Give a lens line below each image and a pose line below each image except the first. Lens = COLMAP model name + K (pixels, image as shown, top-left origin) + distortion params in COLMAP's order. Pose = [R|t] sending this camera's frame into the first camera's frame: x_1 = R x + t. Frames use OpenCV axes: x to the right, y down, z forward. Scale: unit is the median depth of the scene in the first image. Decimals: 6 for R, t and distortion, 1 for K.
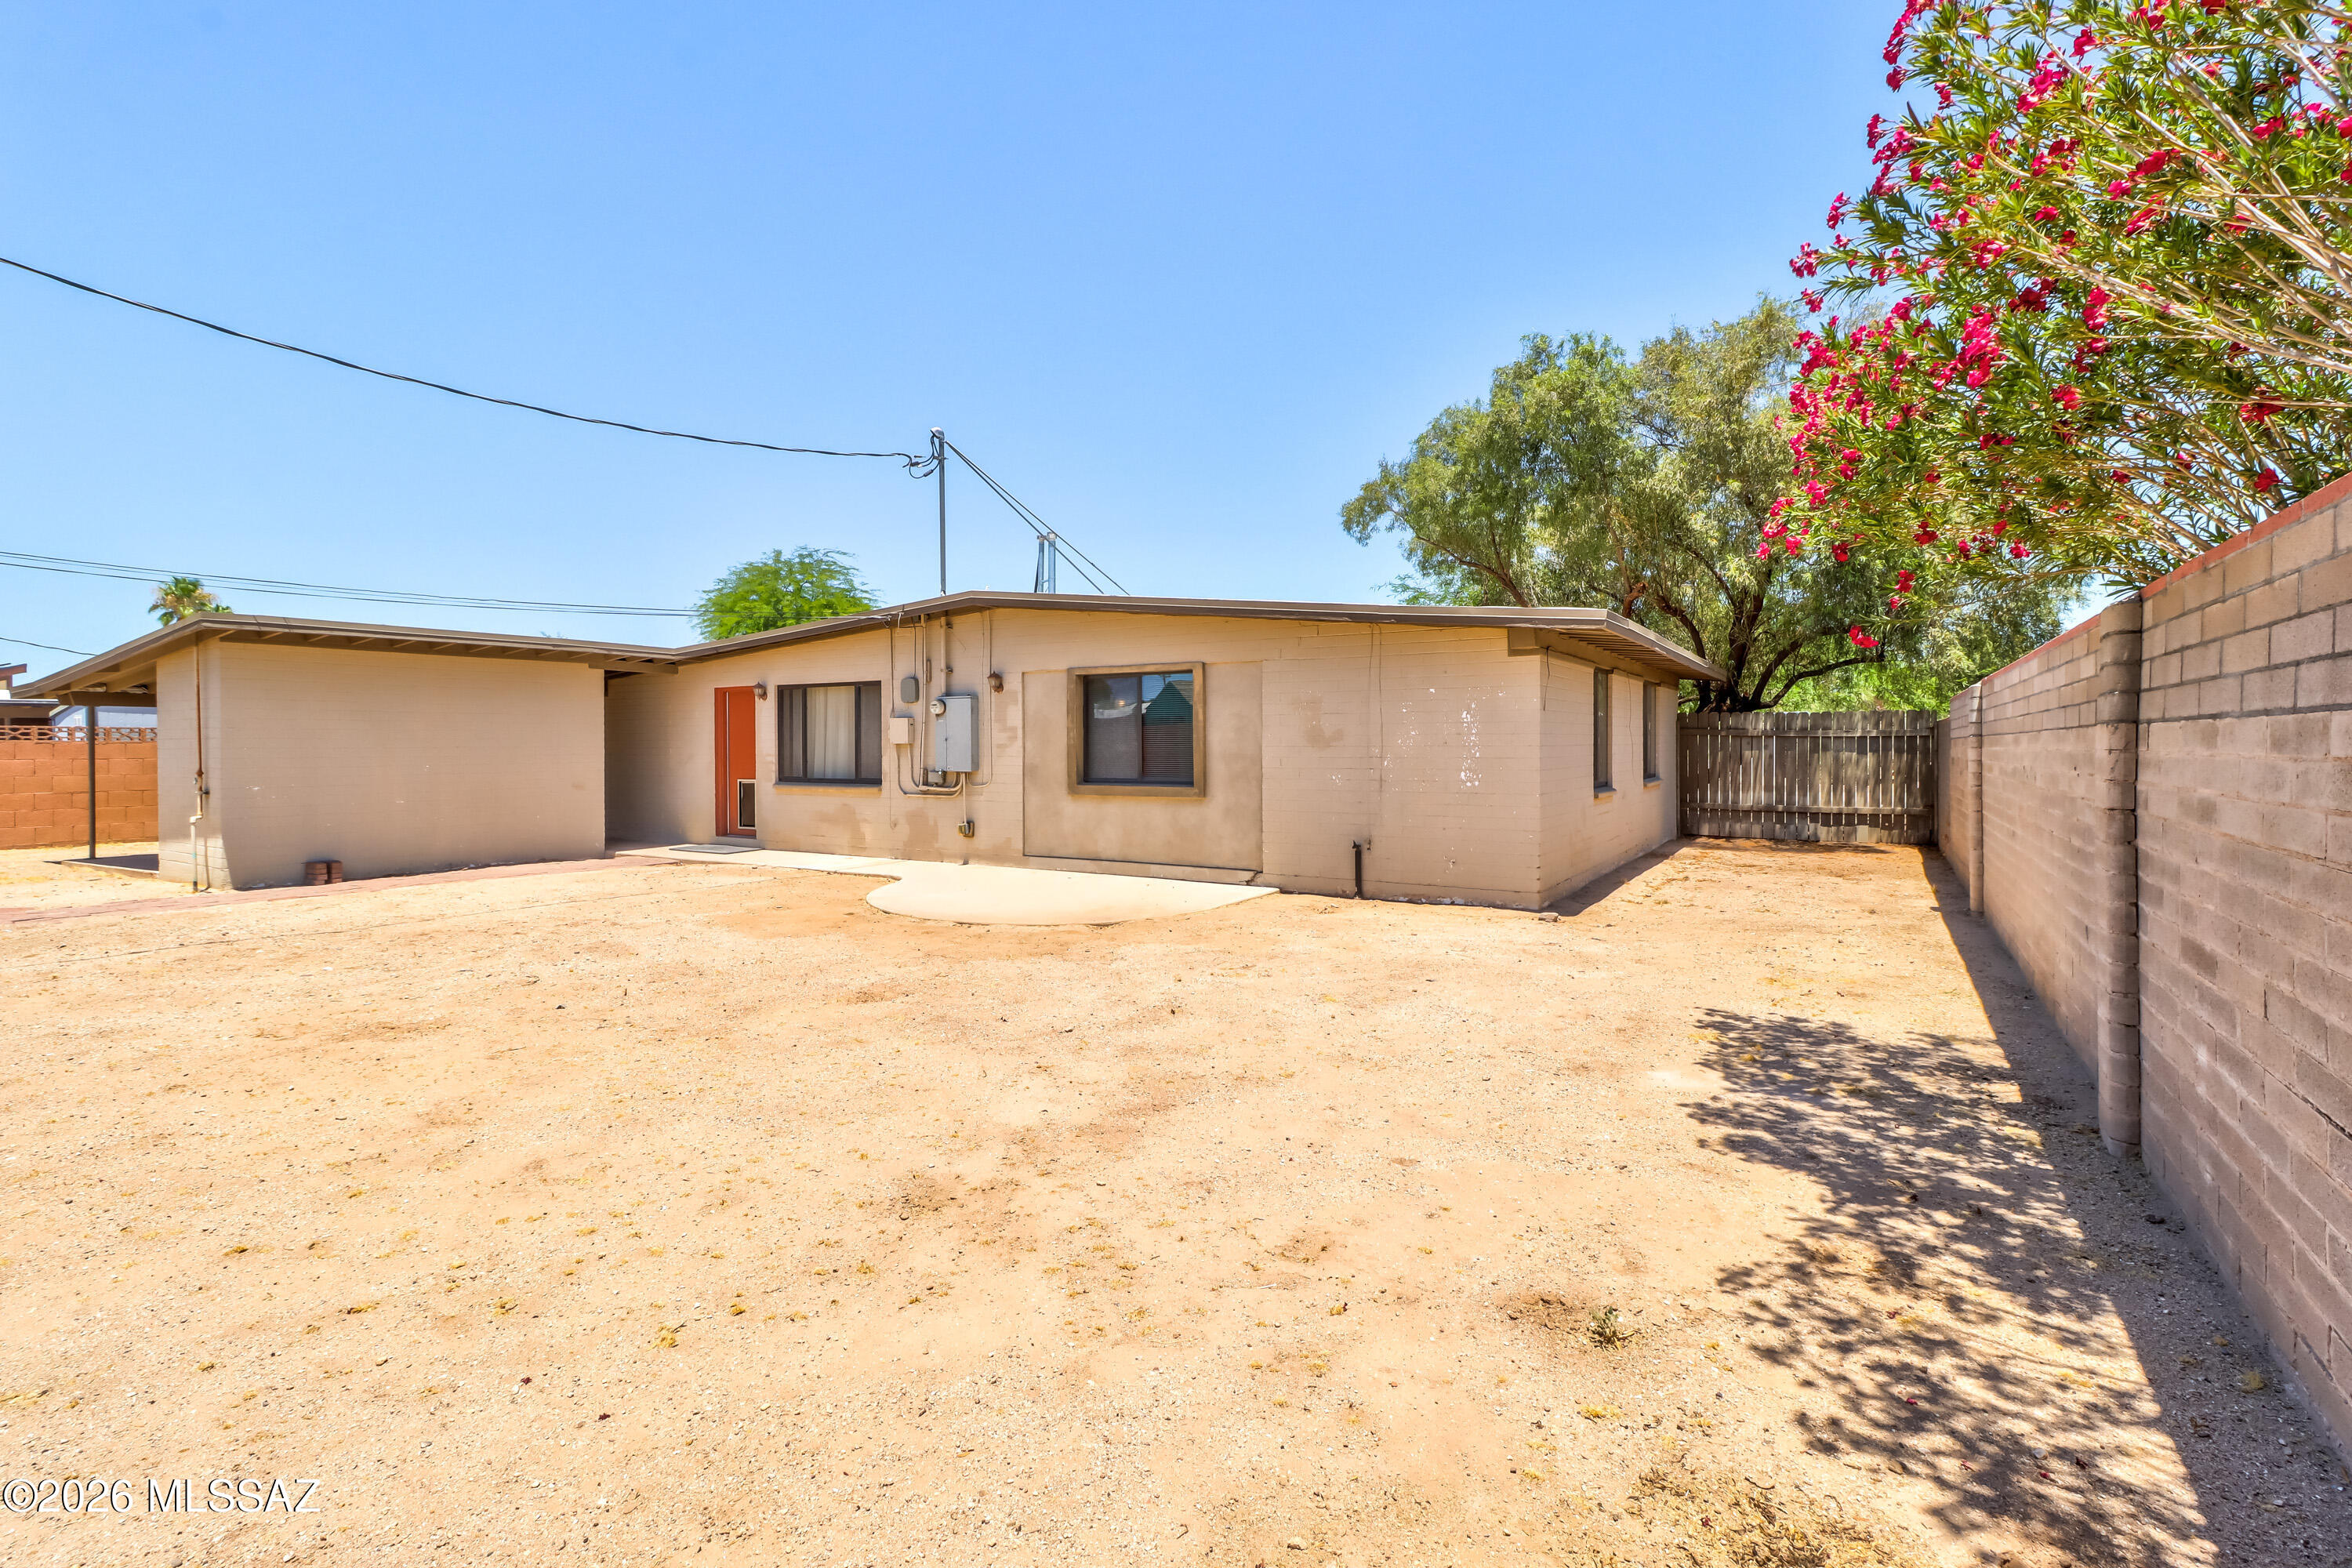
lens RADIAL K [[1092.7, 0, 1178.9], [0, 1092.7, 768.2], [0, 0, 1]] dist [-0.004460, -0.000849]
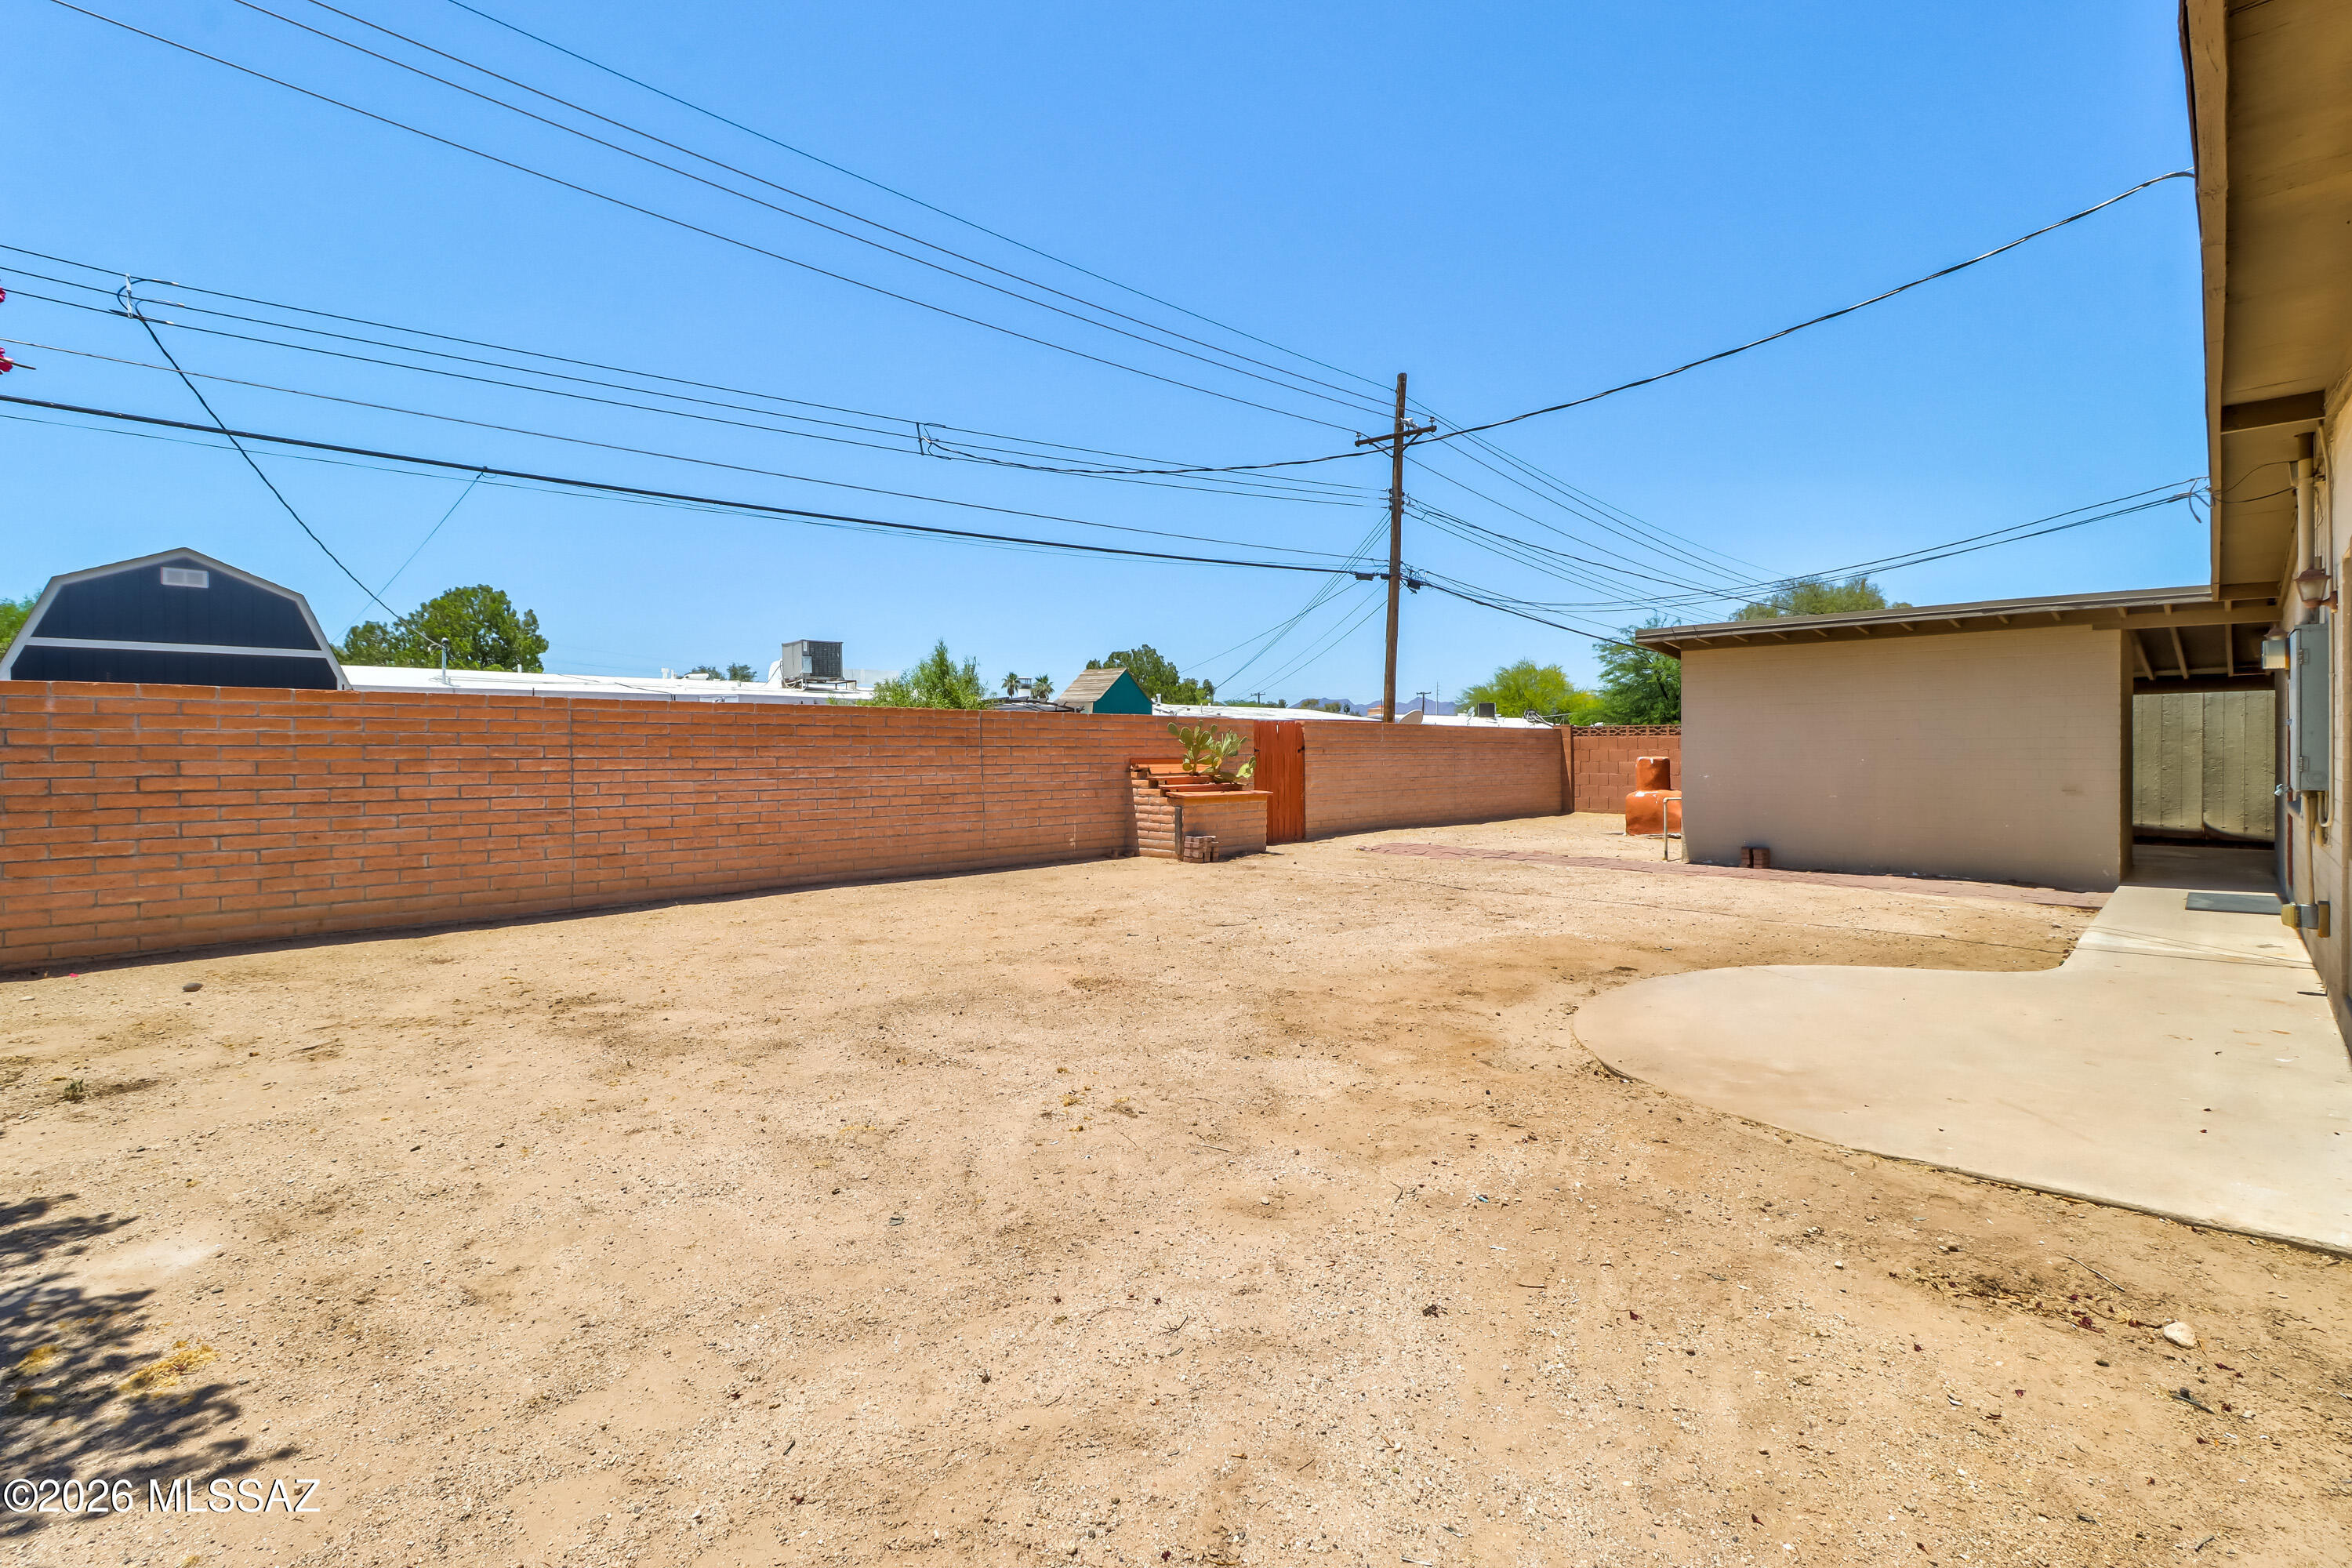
lens RADIAL K [[1092.7, 0, 1180.5], [0, 1092.7, 768.6], [0, 0, 1]] dist [-0.004460, -0.000849]
pose [[-0.197290, 0.024010, -0.980051, 0.926258], [-0.010752, 0.999587, 0.026653, -0.035029], [0.980286, 0.015796, -0.196951, 1.645836]]
